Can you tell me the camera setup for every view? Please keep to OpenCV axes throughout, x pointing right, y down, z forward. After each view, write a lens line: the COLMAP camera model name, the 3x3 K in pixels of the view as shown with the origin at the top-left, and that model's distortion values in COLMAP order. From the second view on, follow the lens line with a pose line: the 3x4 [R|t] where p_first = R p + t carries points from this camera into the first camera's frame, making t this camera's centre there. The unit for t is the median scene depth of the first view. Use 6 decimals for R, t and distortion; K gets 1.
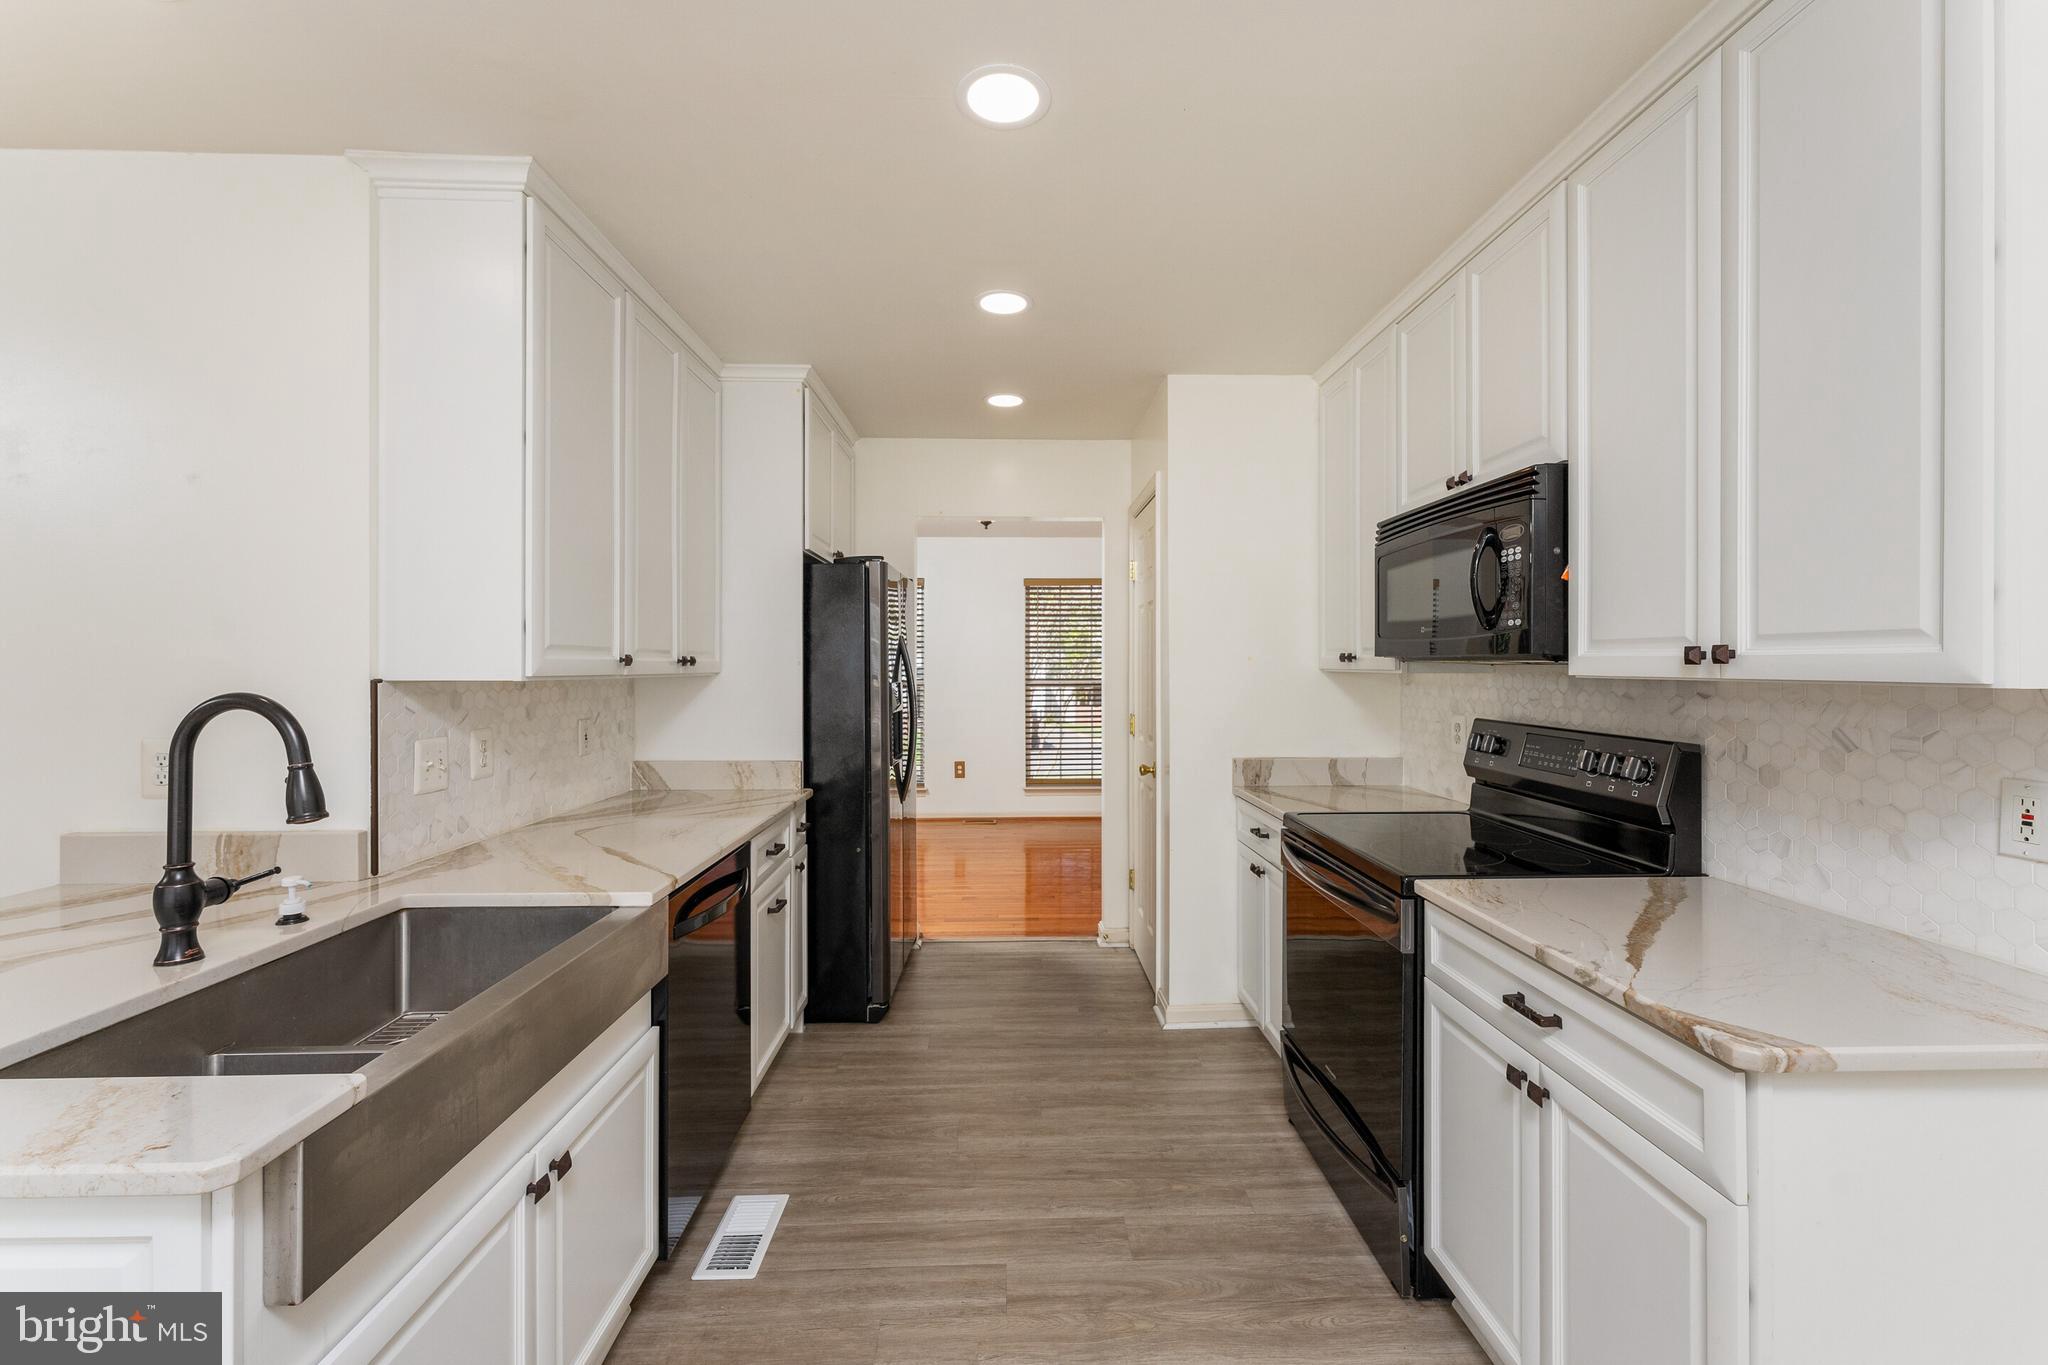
lens RADIAL K [[829.0, 0, 1030.7], [0, 829.0, 669.1], [0, 0, 1]] dist [0.003277, -0.000028]
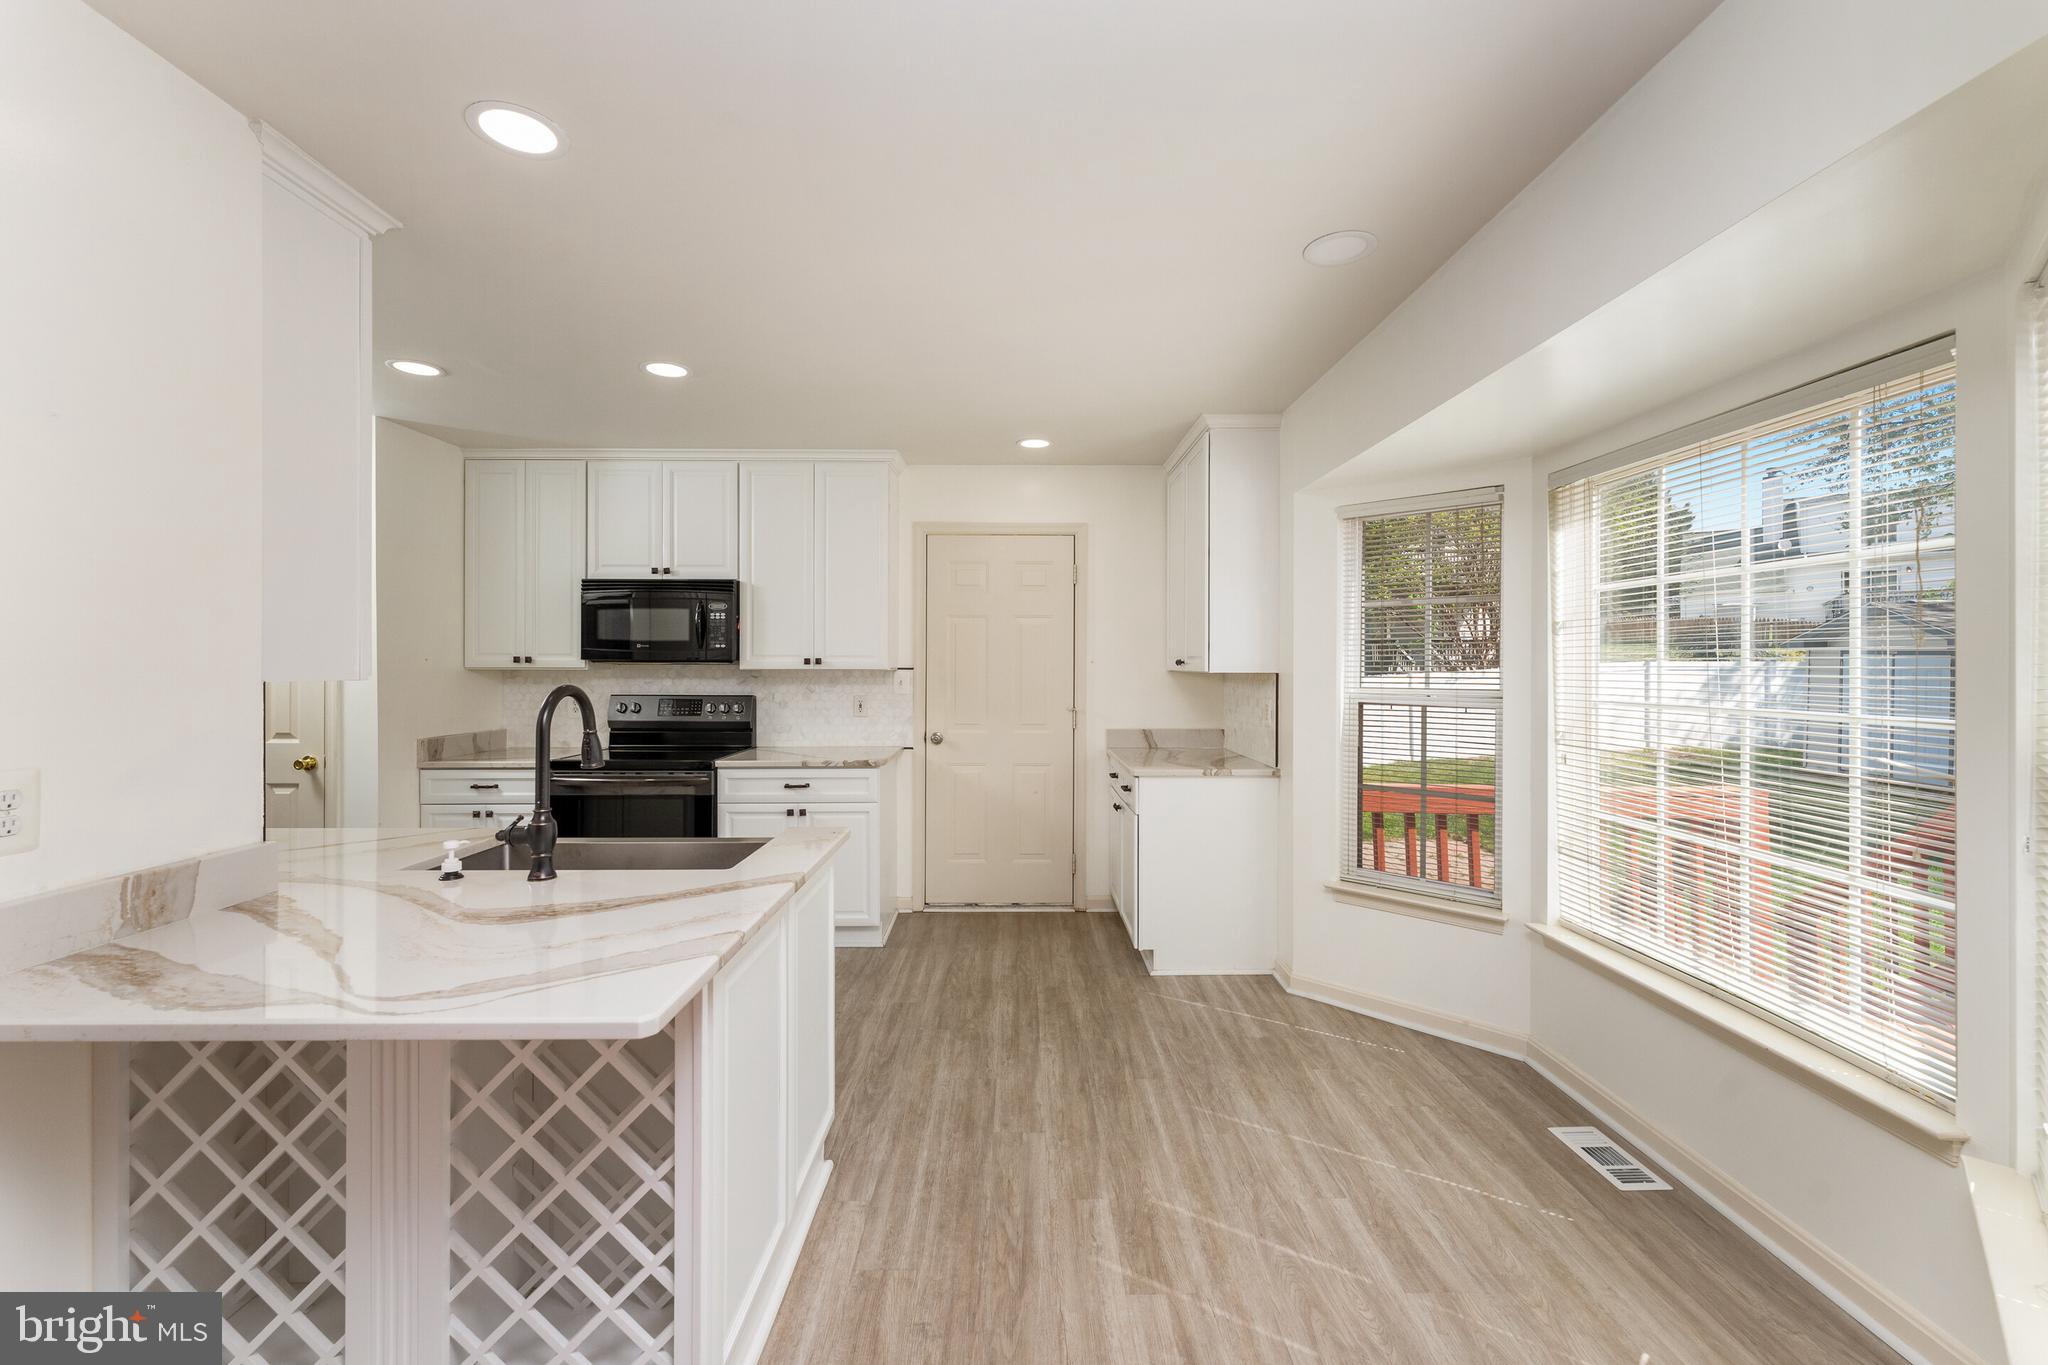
lens RADIAL K [[829.0, 0, 1024.4], [0, 829.0, 661.4], [0, 0, 1]] dist [0.003277, -0.000028]
pose [[0.025609, 0.002552, 0.999669, -1.214636], [0.002624, 0.999993, -0.002620, -0.003940], [-0.999669, 0.002690, 0.025603, 0.078293]]
